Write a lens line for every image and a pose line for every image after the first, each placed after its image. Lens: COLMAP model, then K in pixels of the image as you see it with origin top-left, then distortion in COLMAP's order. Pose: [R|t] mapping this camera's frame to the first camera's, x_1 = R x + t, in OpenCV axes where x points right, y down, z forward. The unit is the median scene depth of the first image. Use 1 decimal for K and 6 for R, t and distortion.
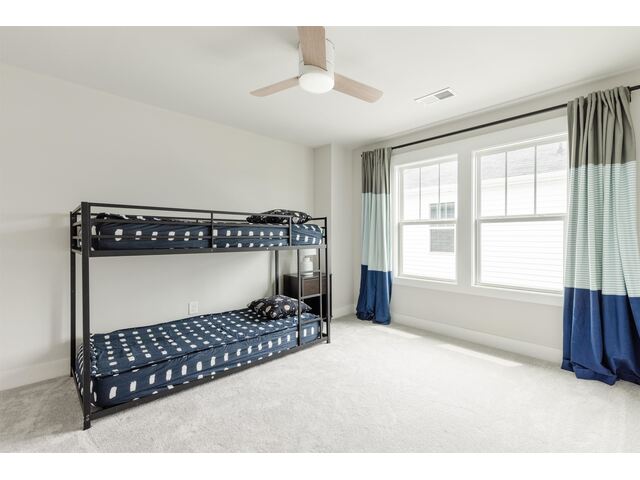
lens RADIAL K [[292.1, 0, 332.1], [0, 292.1, 238.2], [0, 0, 1]] dist [0.001278, -0.000059]
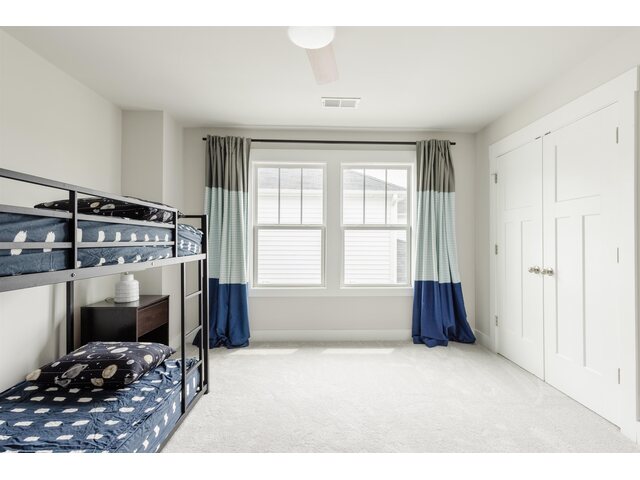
lens RADIAL K [[295.7, 0, 320.8], [0, 295.7, 239.4], [0, 0, 1]] dist [0.001526, 0.000249]
pose [[0.680732, 0.005906, 0.732508, -0.350324], [0.003473, 0.999930, -0.011290, -0.003779], [-0.732524, 0.010230, 0.680664, 0.303485]]
